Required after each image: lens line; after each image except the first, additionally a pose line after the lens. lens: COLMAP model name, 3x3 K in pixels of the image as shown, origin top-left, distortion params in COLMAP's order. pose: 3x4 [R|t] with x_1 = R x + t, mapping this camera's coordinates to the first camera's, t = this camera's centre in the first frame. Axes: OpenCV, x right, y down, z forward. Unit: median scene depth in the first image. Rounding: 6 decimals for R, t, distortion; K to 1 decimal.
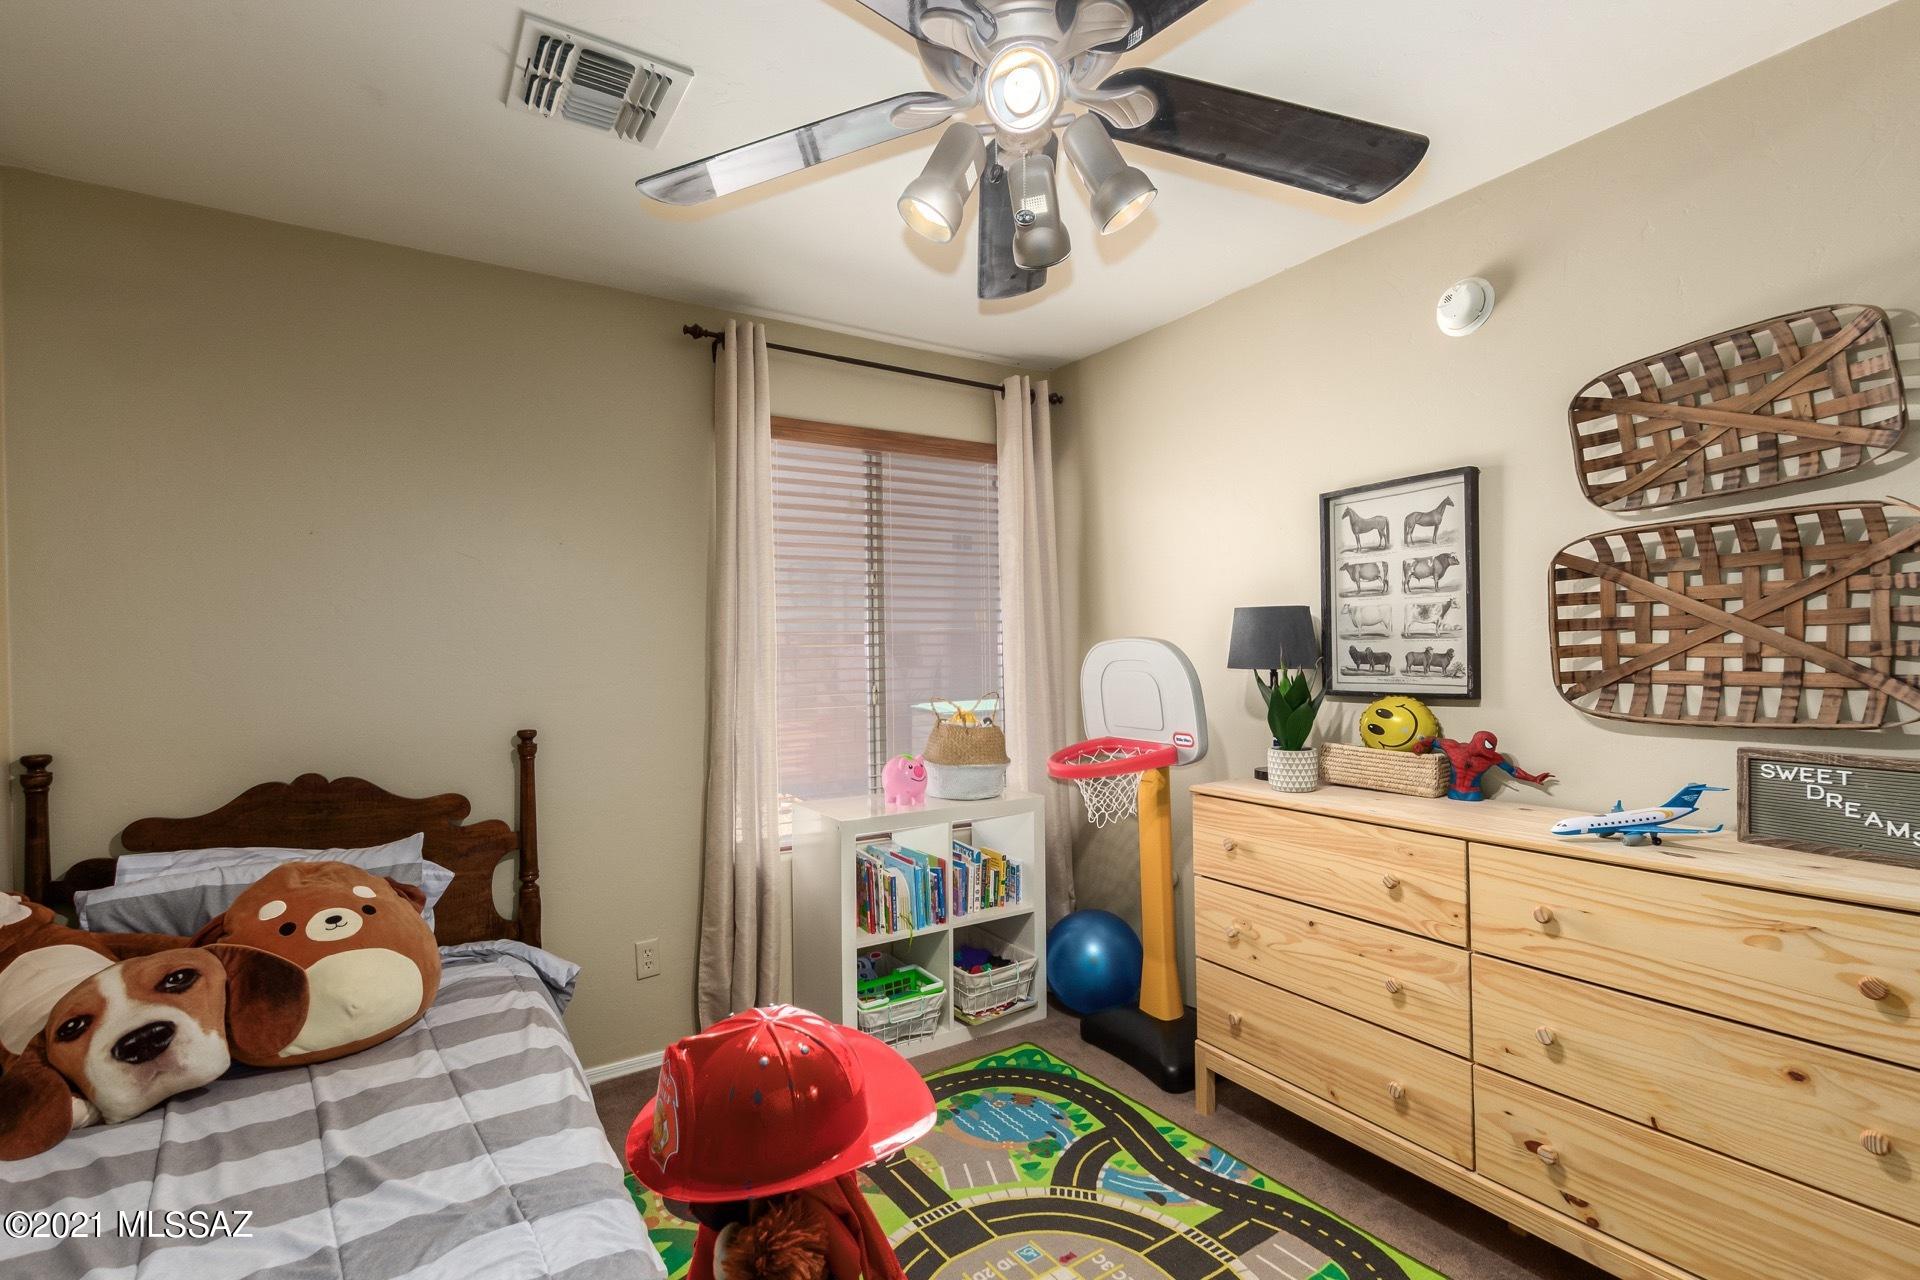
lens RADIAL K [[874.8, 0, 958.2], [0, 874.8, 649.5], [0, 0, 1]] dist [0.012557, -0.000770]
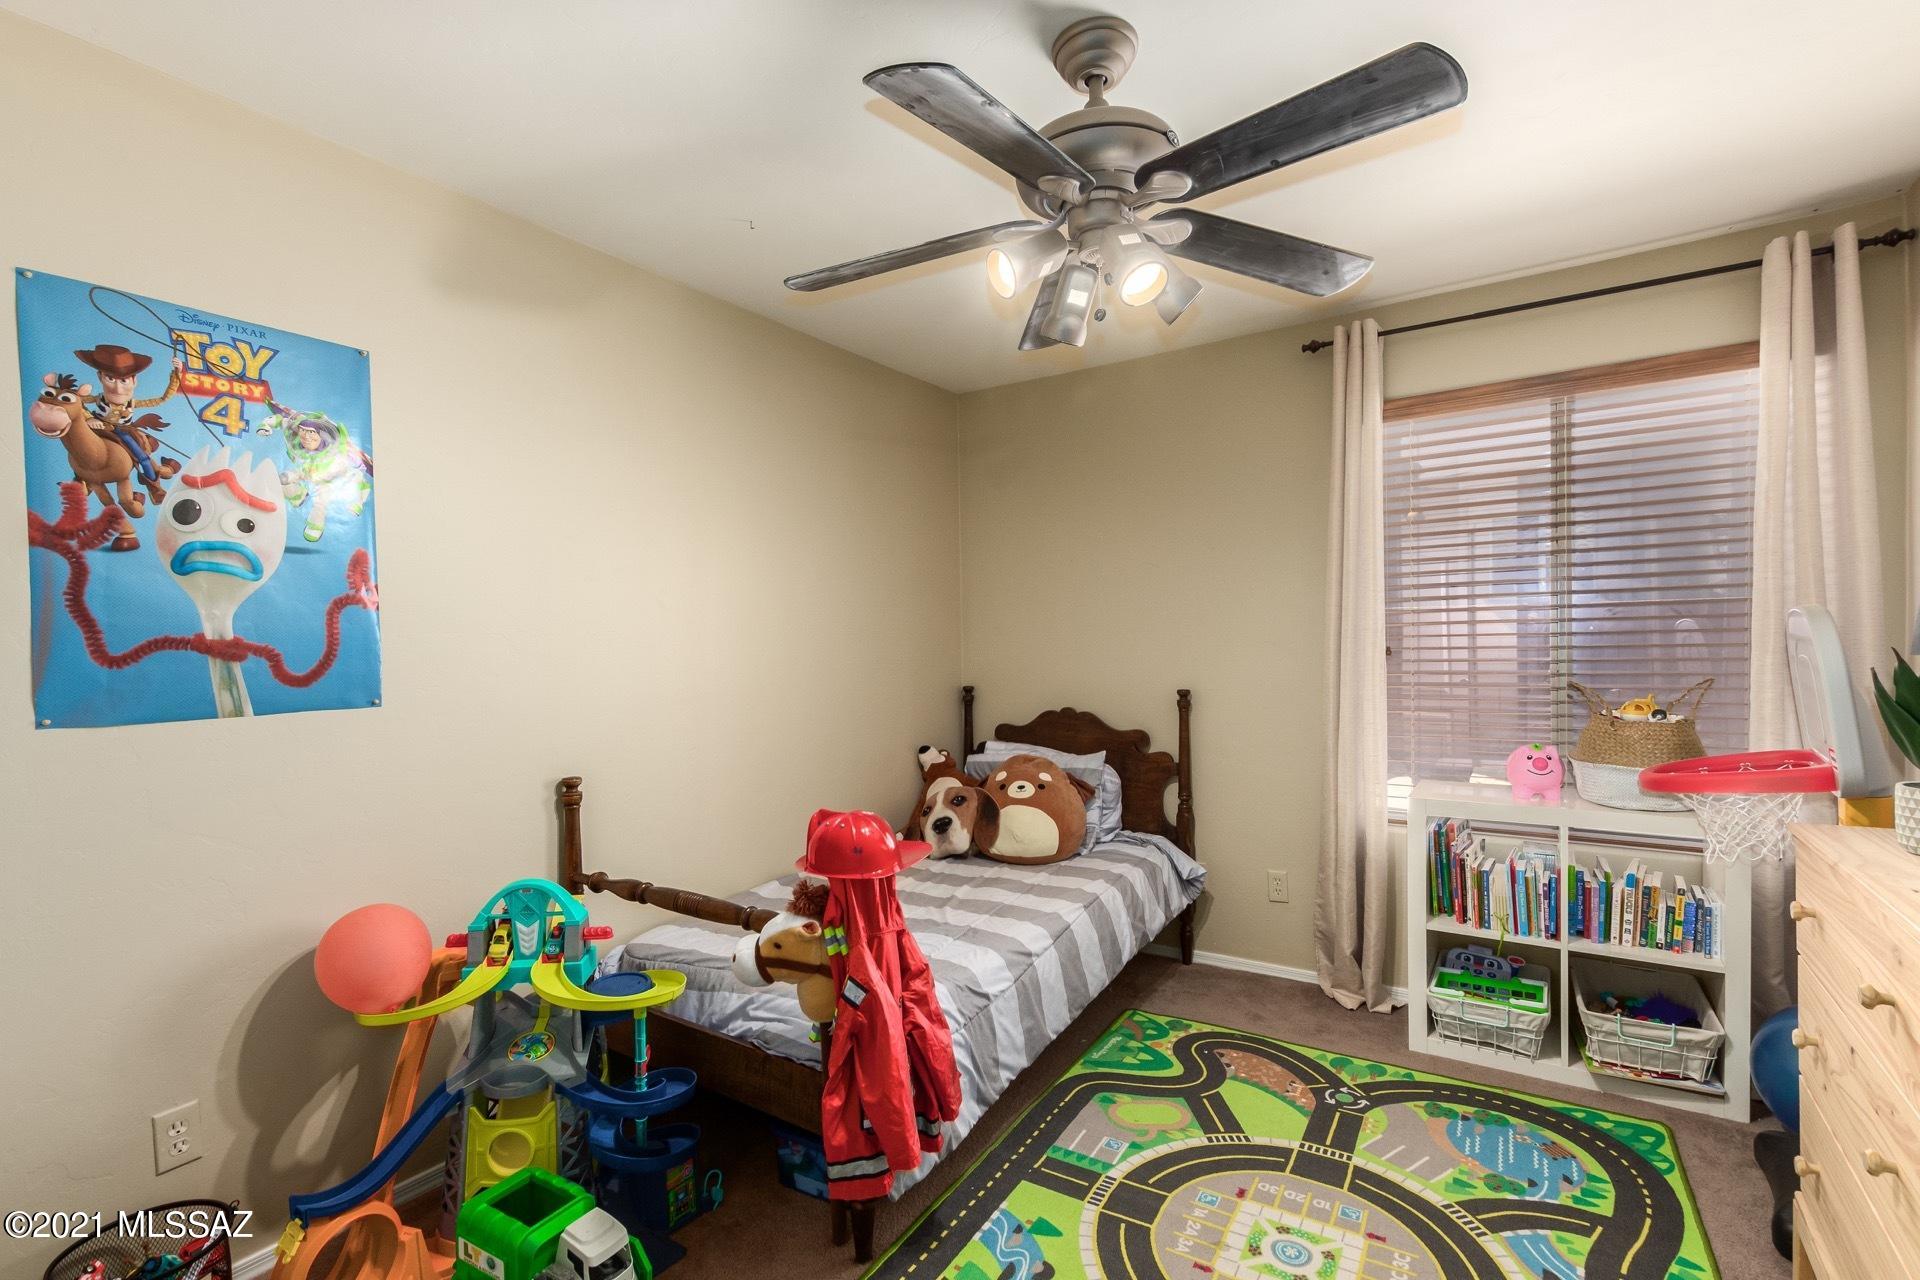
lens RADIAL K [[874.8, 0, 957.3], [0, 874.8, 640.3], [0, 0, 1]] dist [0.012557, -0.000770]
pose [[0.424781, 0.003827, -0.905288, 0.598298], [0.016766, 0.999786, 0.012094, -0.006309], [0.905141, -0.020316, 0.424626, 0.111967]]
